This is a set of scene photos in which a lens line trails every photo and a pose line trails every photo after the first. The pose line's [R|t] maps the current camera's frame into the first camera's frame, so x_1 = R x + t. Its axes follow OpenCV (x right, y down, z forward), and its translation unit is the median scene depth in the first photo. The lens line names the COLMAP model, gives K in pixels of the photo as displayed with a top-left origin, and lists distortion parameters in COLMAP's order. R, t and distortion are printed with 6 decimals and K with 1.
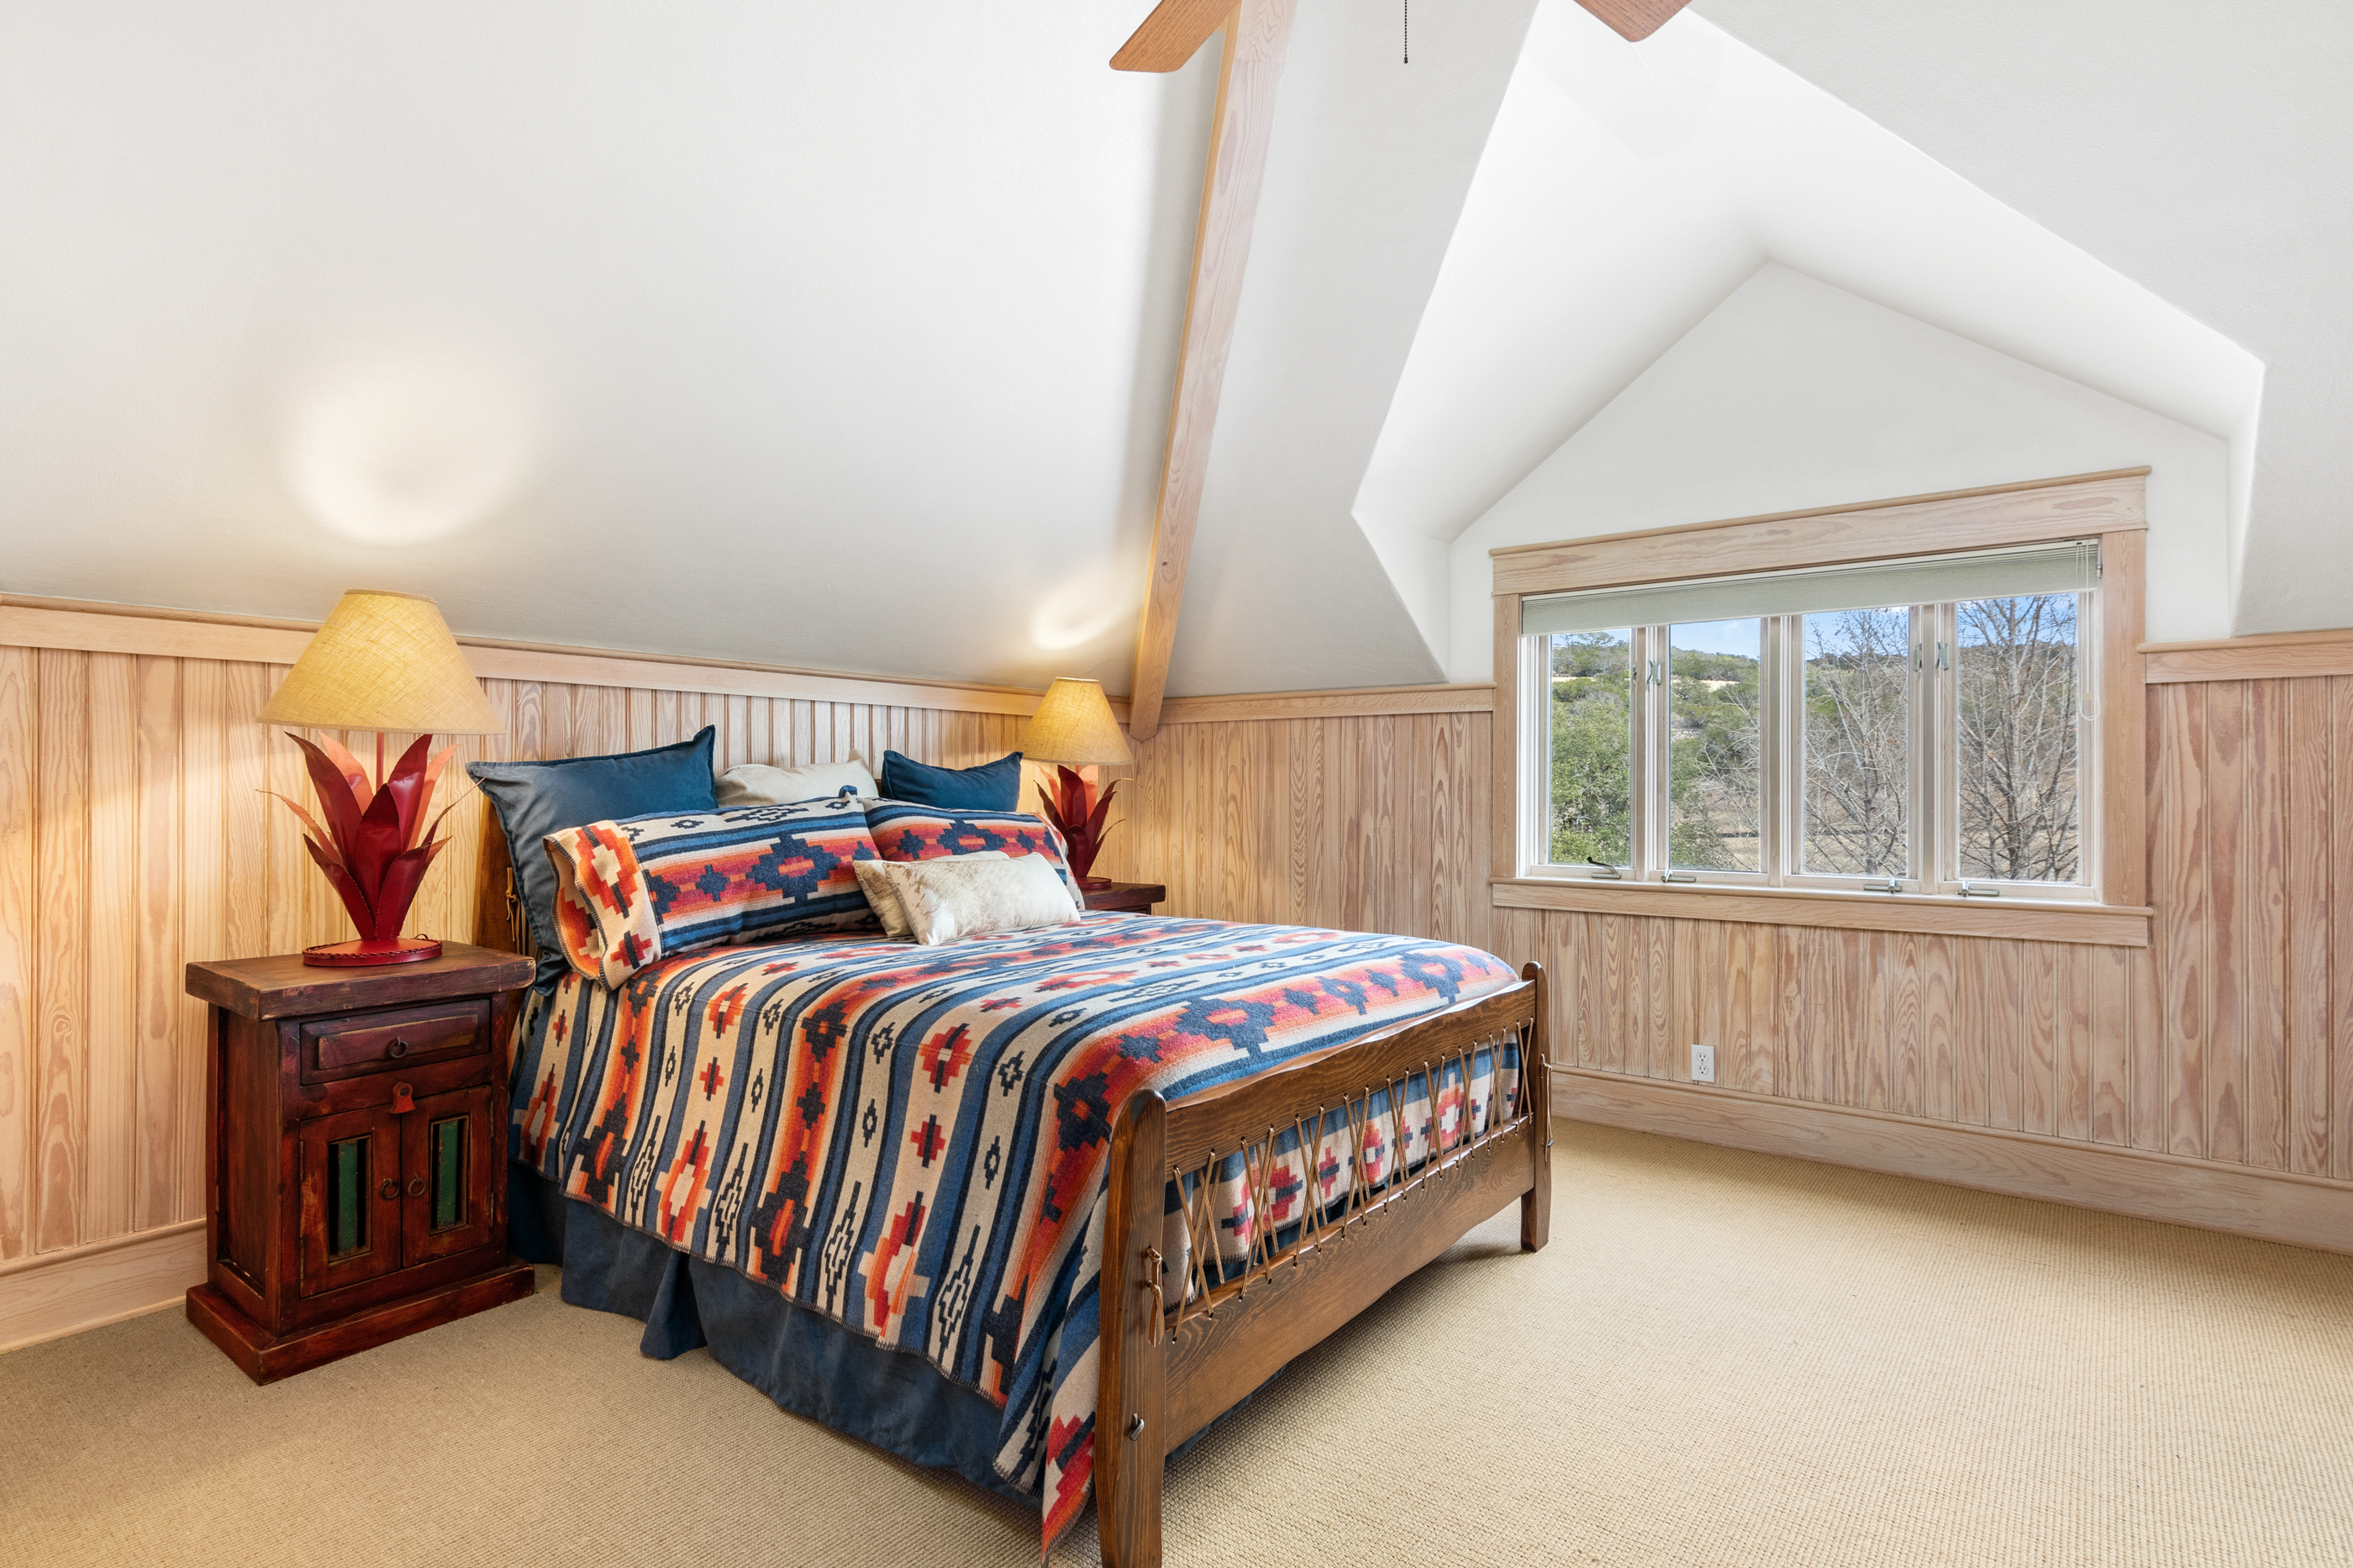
lens RADIAL K [[1200.7, 0, 1176.5], [0, 1200.7, 784.0], [0, 0, 1]] dist [0.000075, 0.000037]
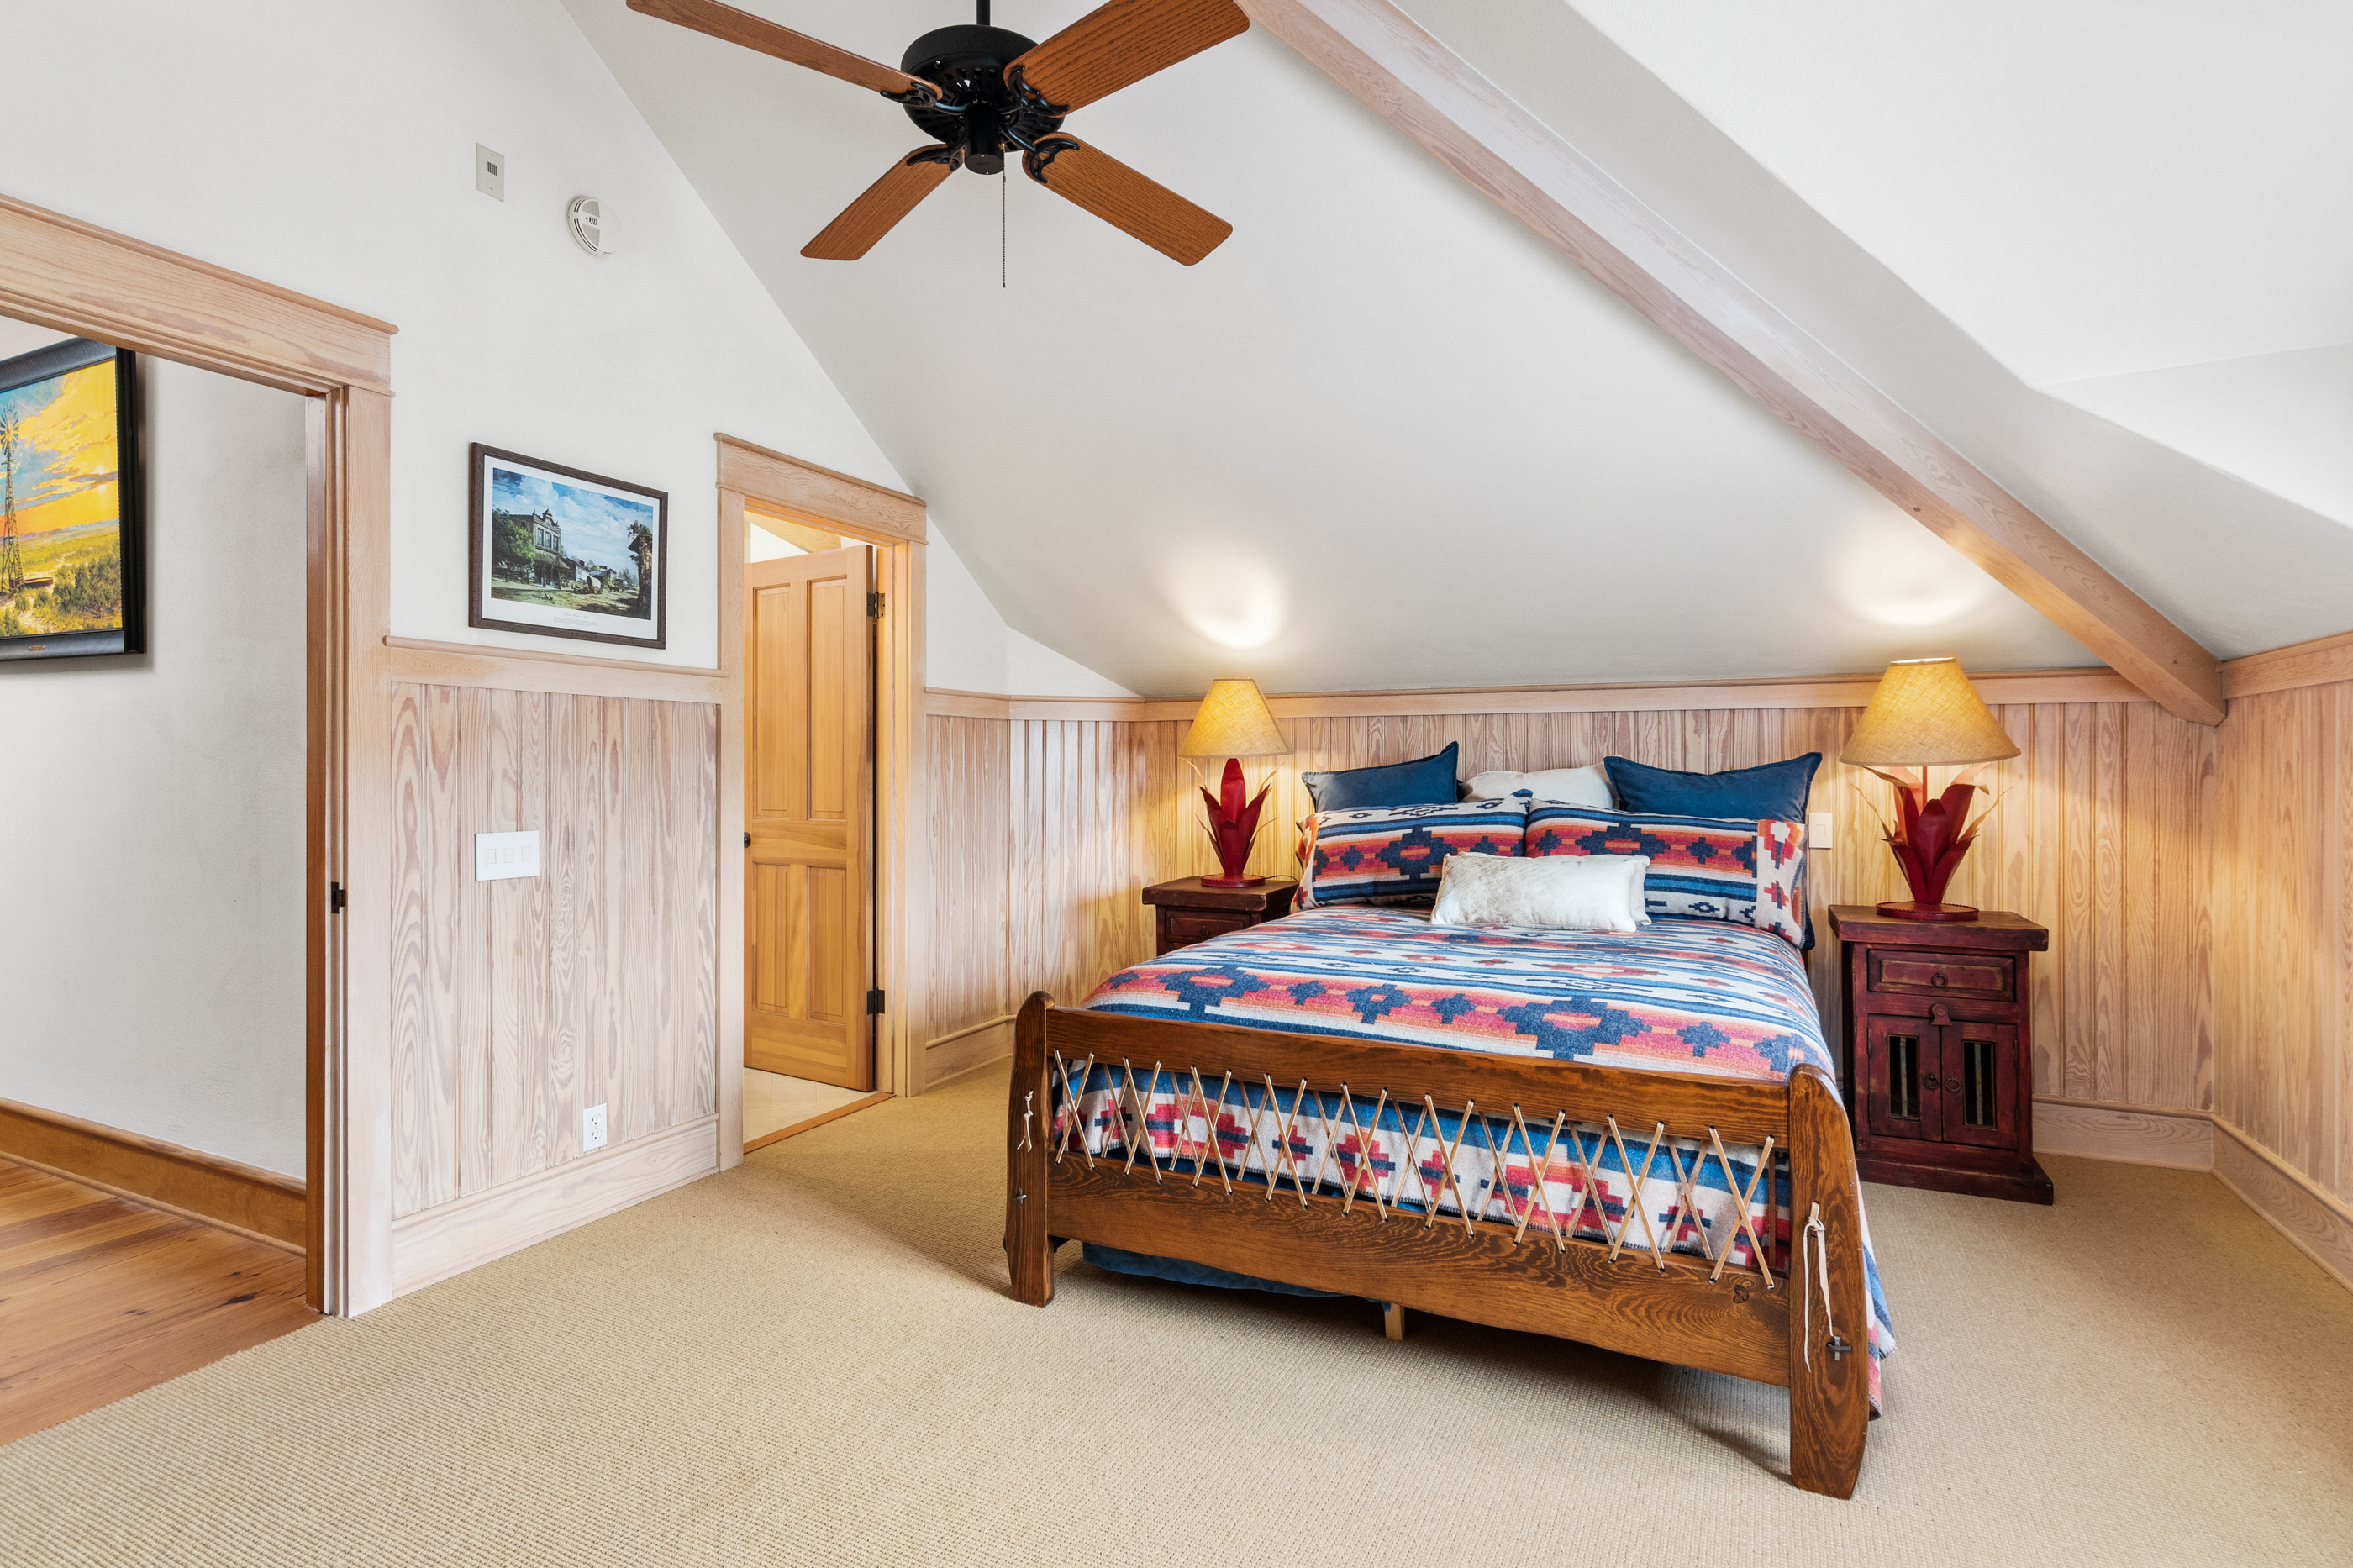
lens RADIAL K [[1141.4, 0, 1176.5], [0, 1141.4, 784.0], [0, 0, 1]] dist [0.000210, -0.000025]
pose [[0.203269, 0.010685, -0.979065, 0.838586], [0.002082, 0.999933, 0.011345, -0.019088], [0.979121, -0.004344, 0.203233, 0.501713]]
